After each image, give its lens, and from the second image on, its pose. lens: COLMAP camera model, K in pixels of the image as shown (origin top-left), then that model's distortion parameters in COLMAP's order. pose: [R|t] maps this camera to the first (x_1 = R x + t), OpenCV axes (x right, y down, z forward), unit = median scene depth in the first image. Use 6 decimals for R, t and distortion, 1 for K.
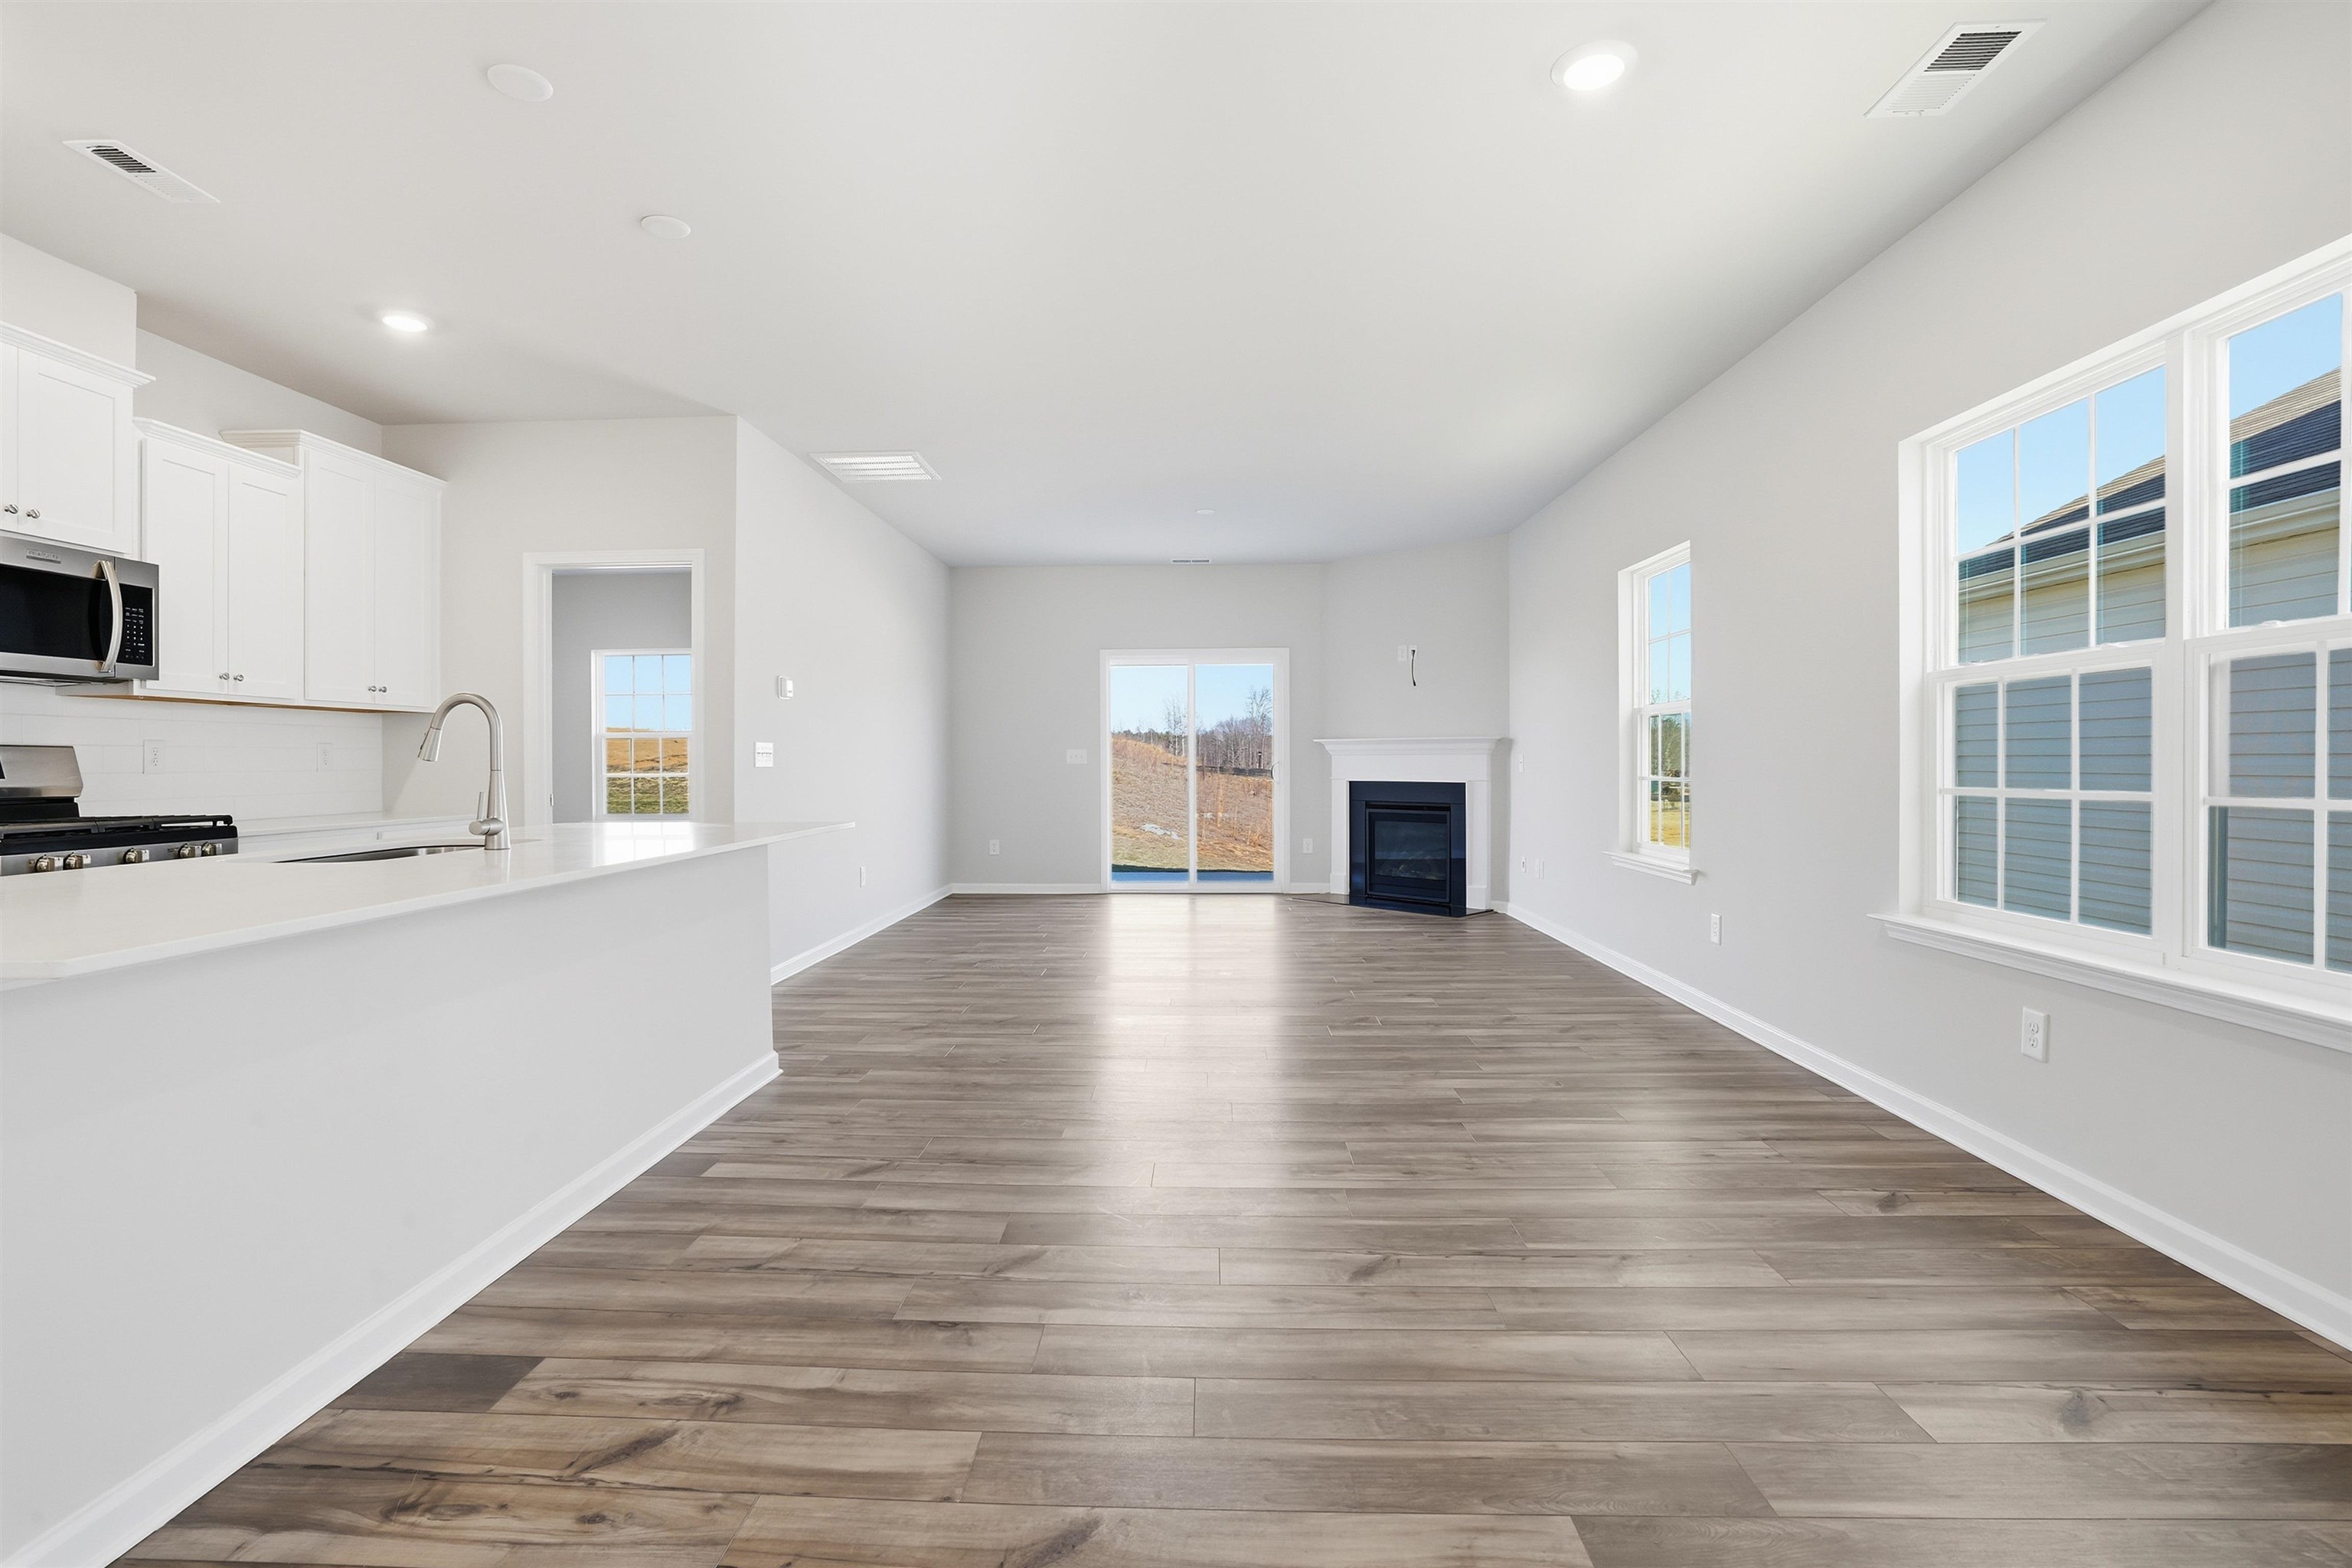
lens RADIAL K [[1115.0, 0, 1174.3], [0, 1115.0, 765.8], [0, 0, 1]] dist [-0.042864, 0.015235]
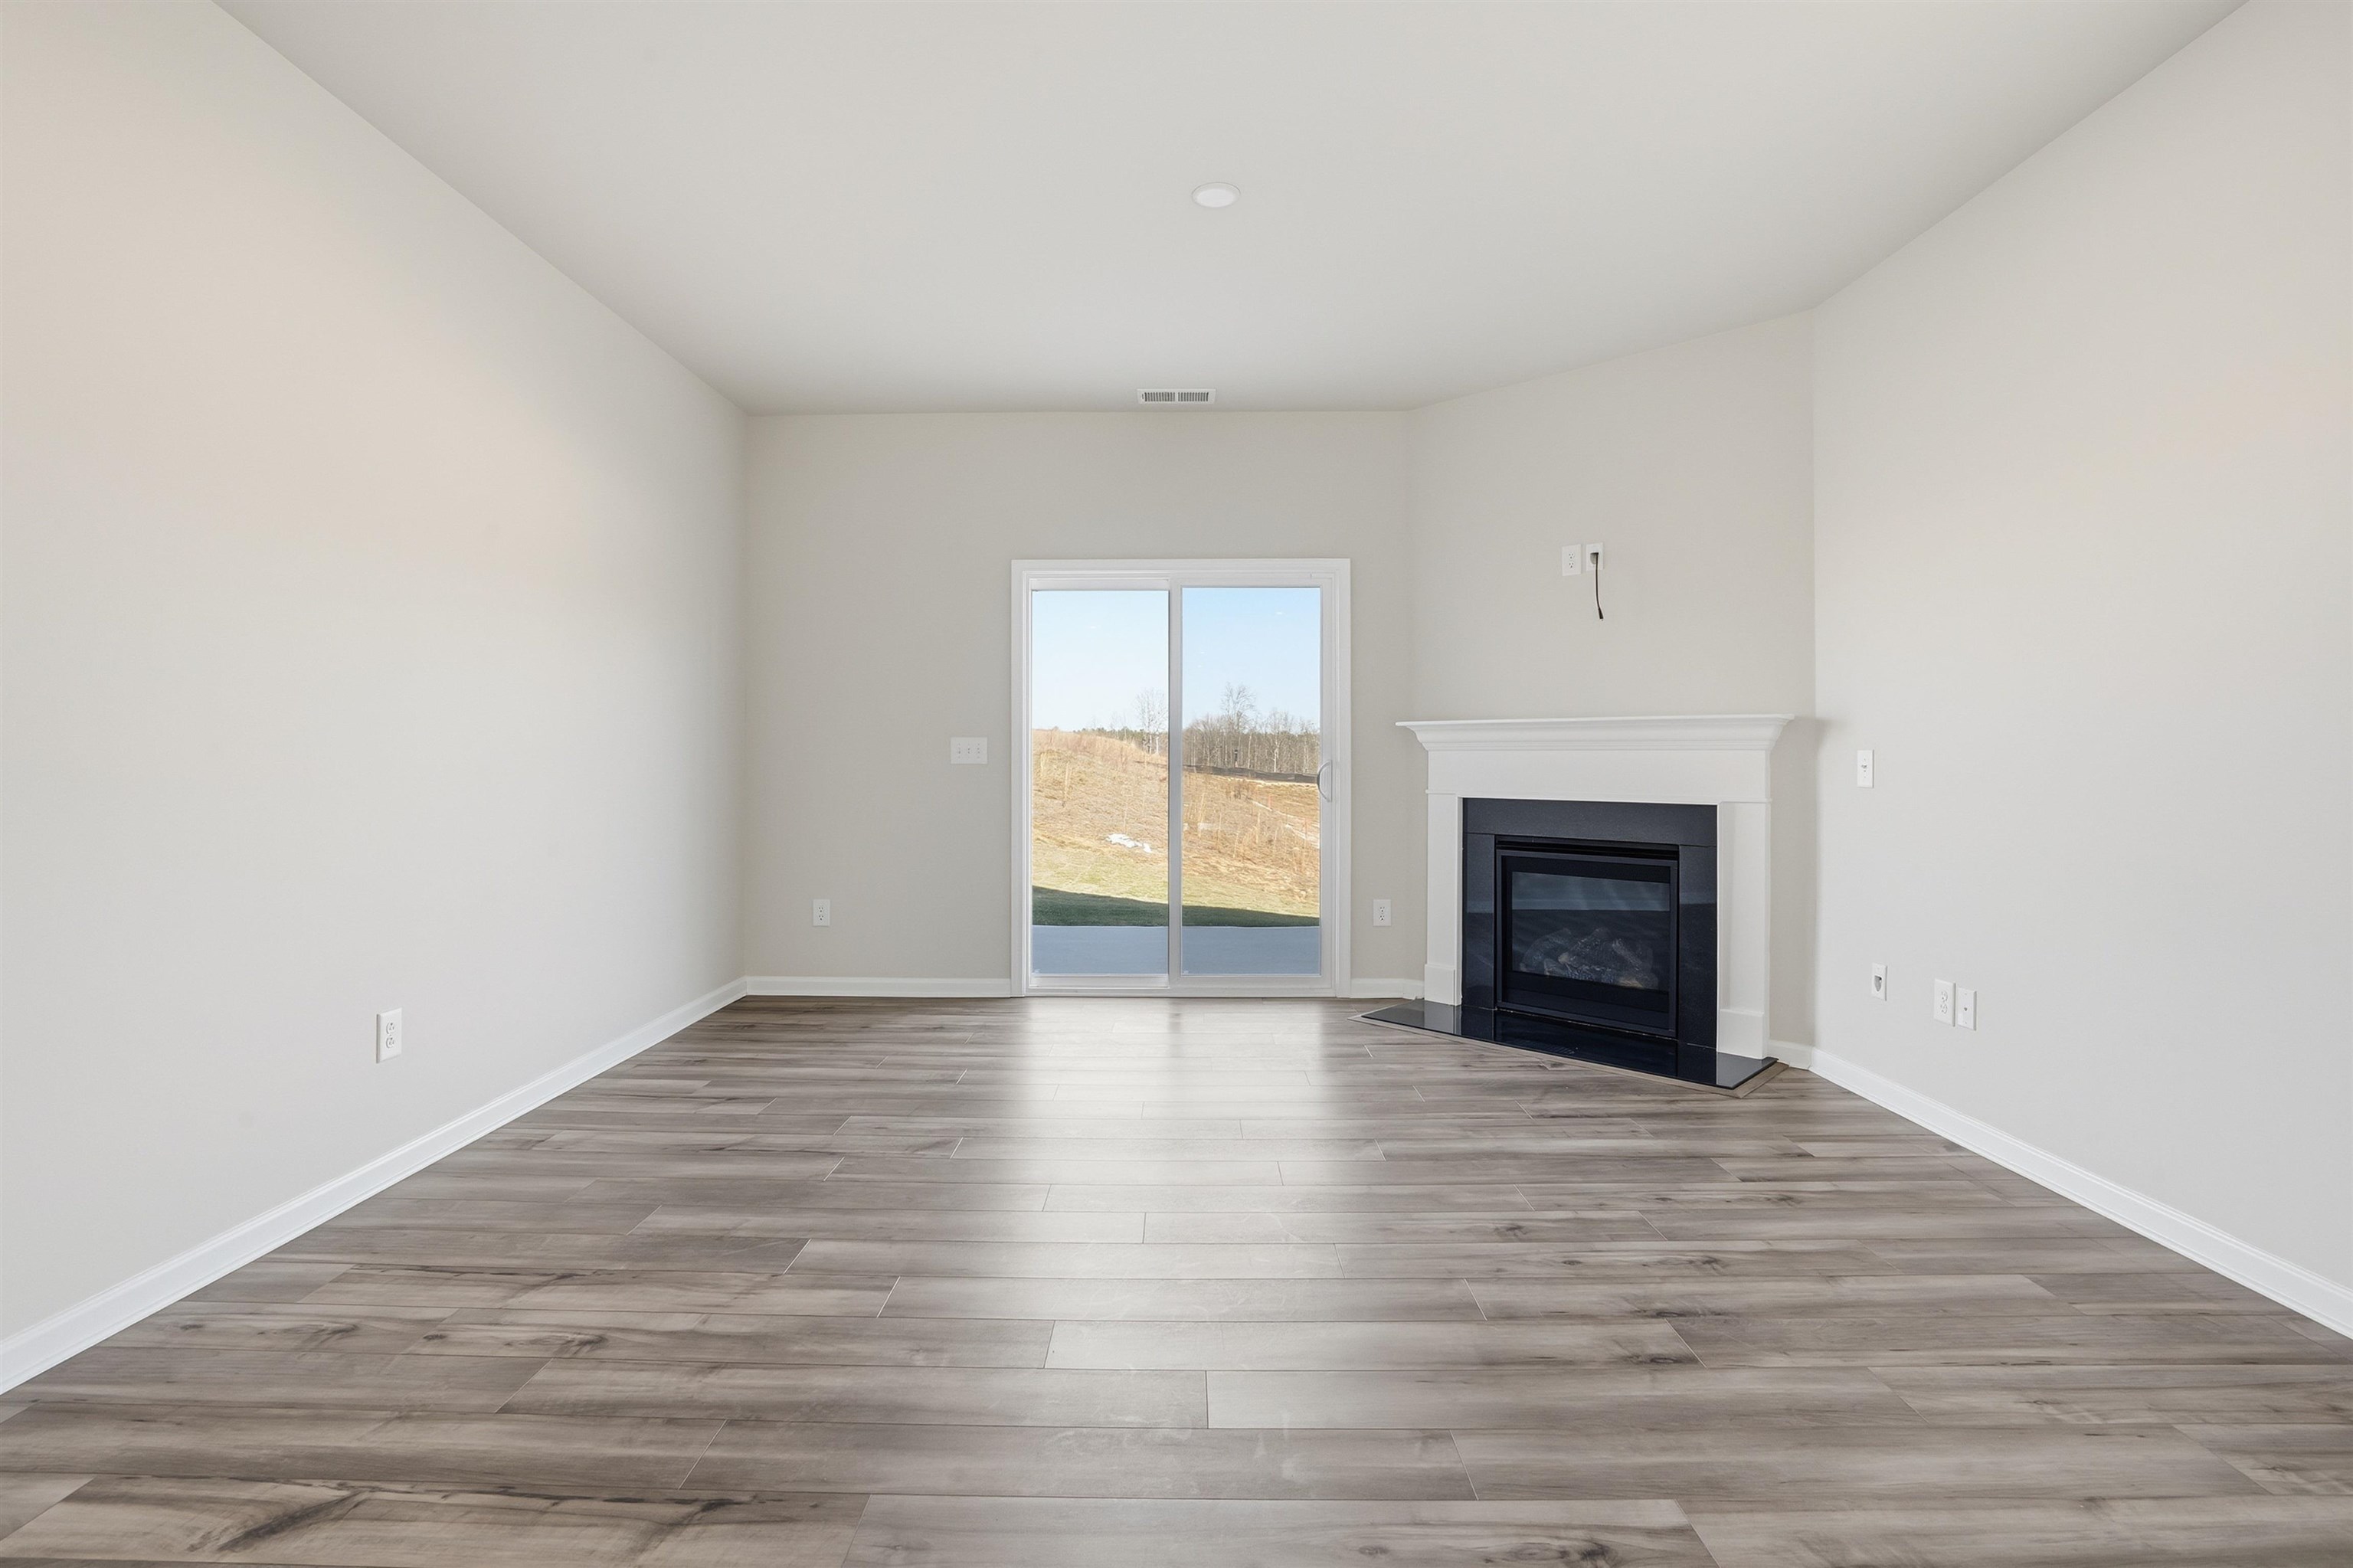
lens RADIAL K [[1115.5, 0, 1168.2], [0, 1115.5, 770.3], [0, 0, 1]] dist [-0.042864, 0.015235]
pose [[0.999833, 0.004247, 0.017756, 0.006436], [-0.004350, 0.999974, 0.005740, -0.005070], [-0.017731, -0.005816, 0.999826, 1.056282]]
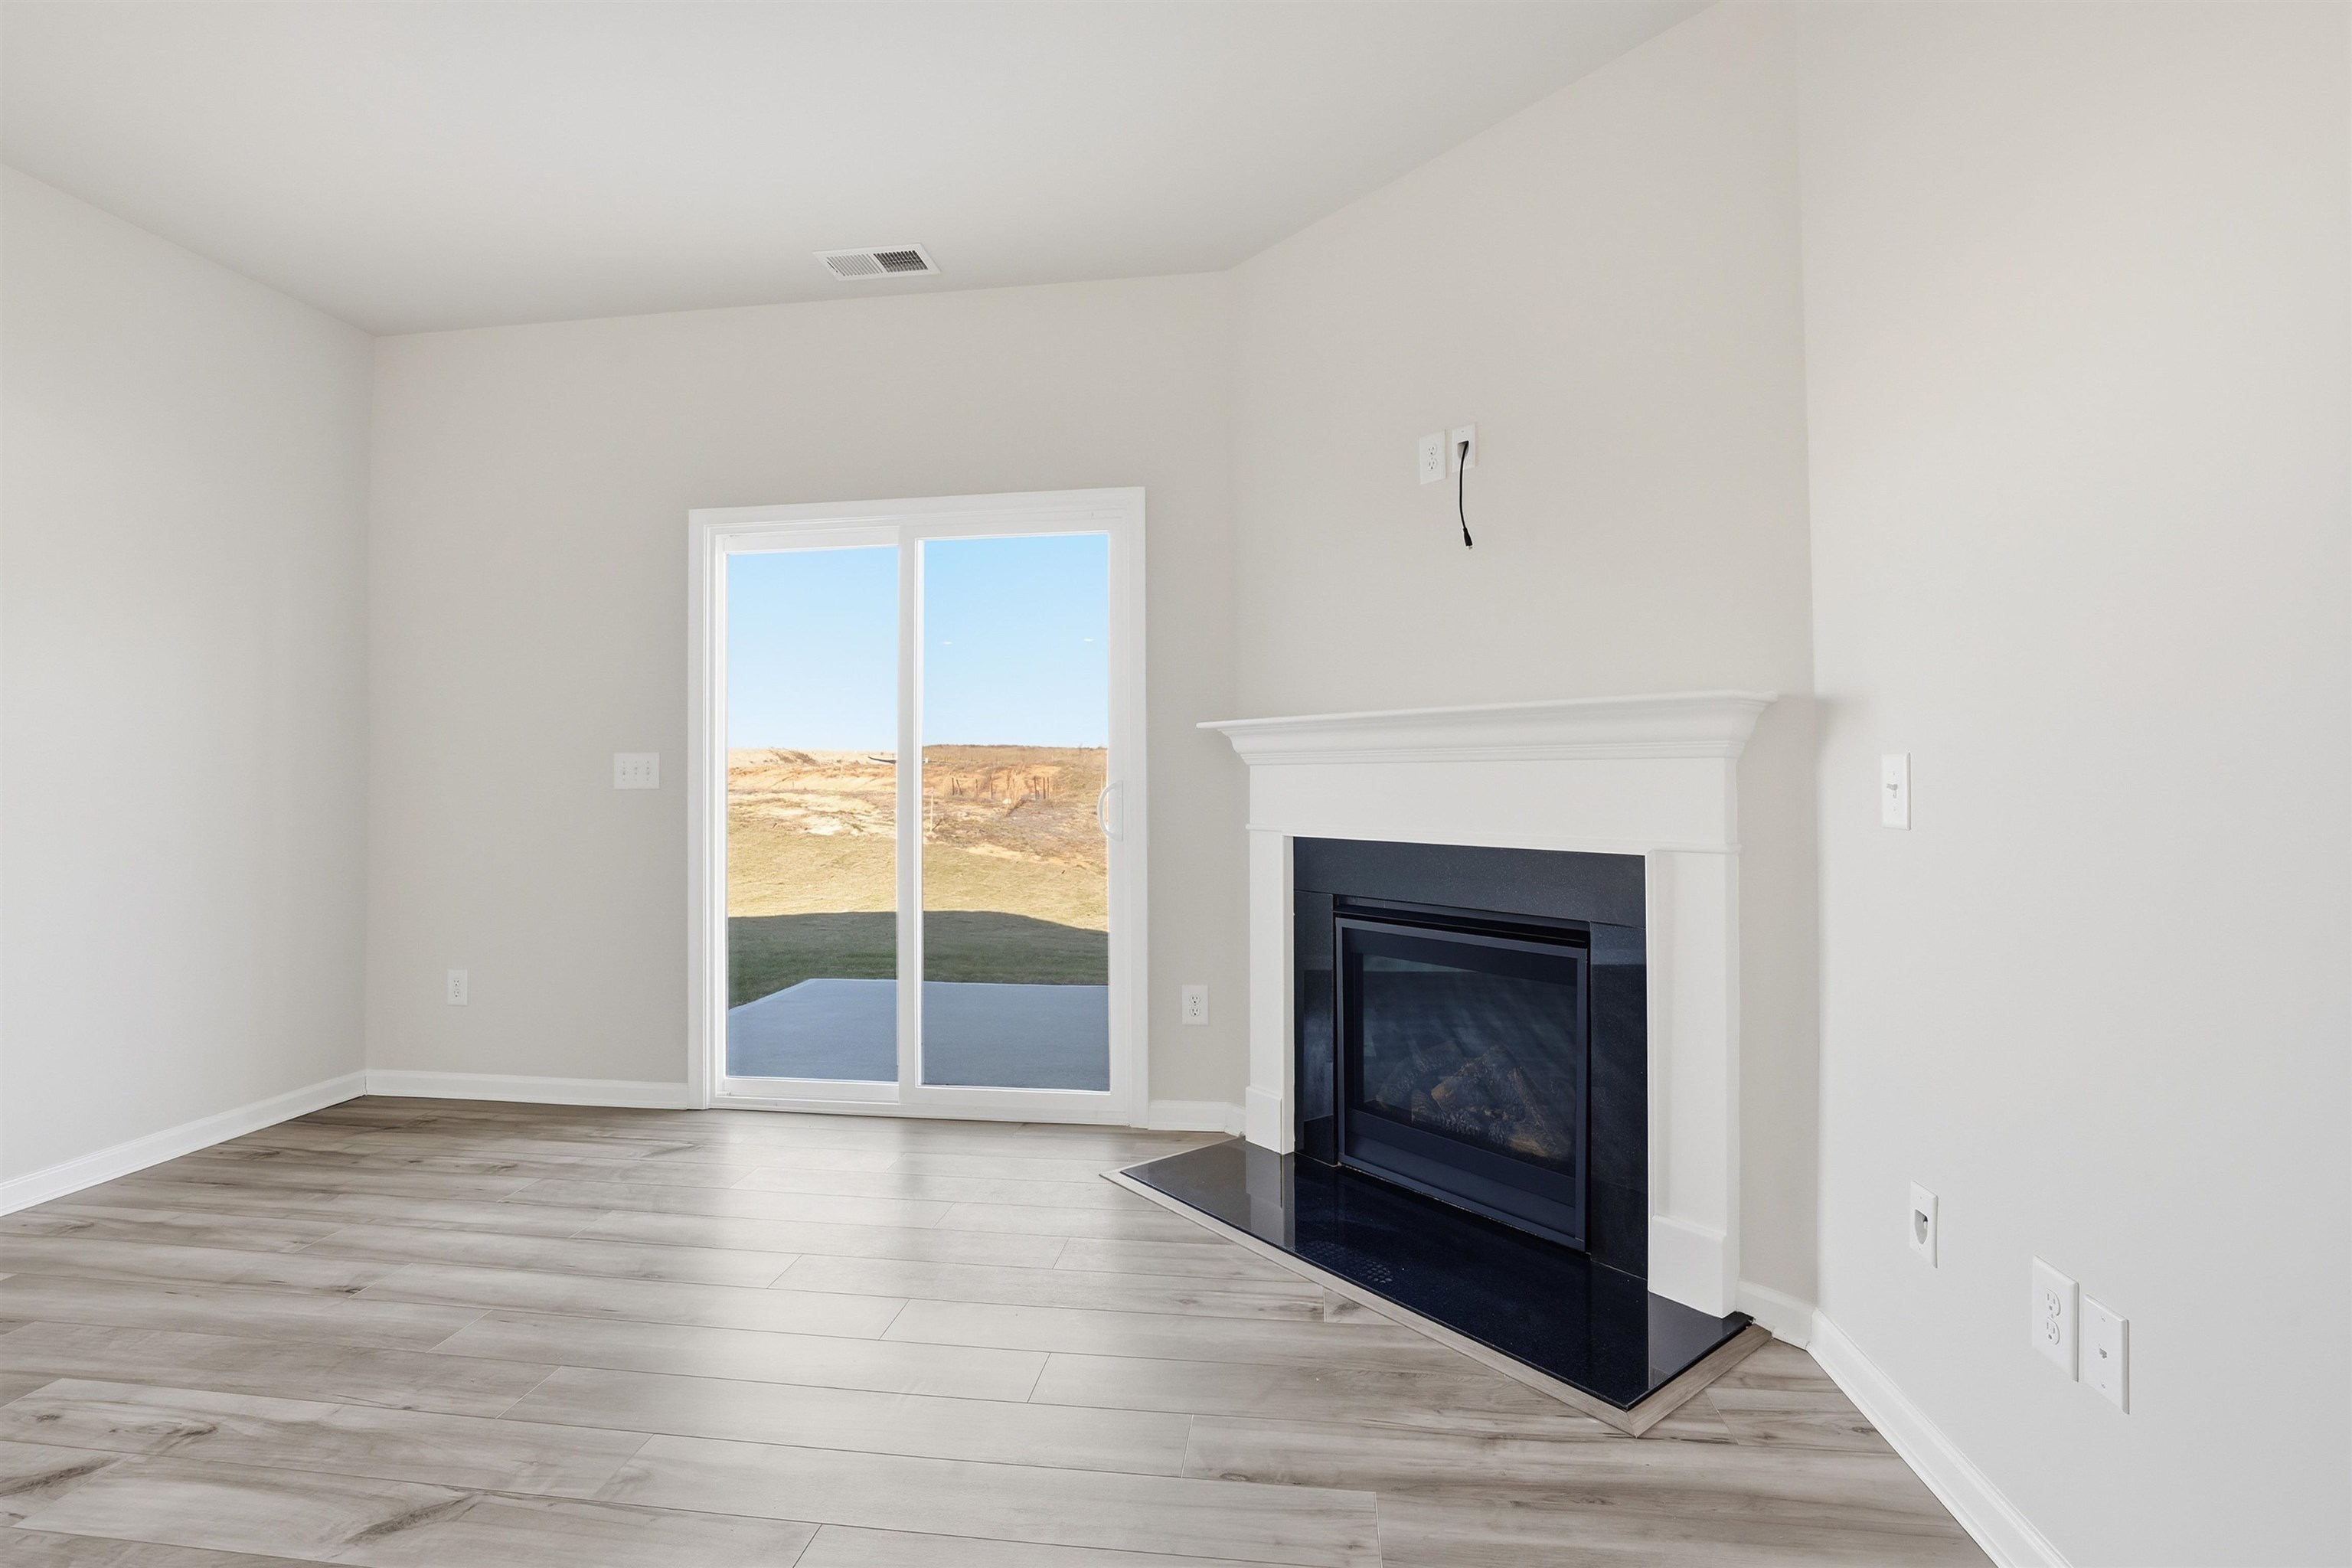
lens RADIAL K [[1115.0, 0, 1159.8], [0, 1115.0, 771.1], [0, 0, 1]] dist [-0.042864, 0.015235]
pose [[0.994993, -0.002572, -0.099913, 0.348209], [0.001264, 0.999913, -0.013151, -0.005996], [0.099939, 0.012959, 0.994909, 1.479028]]
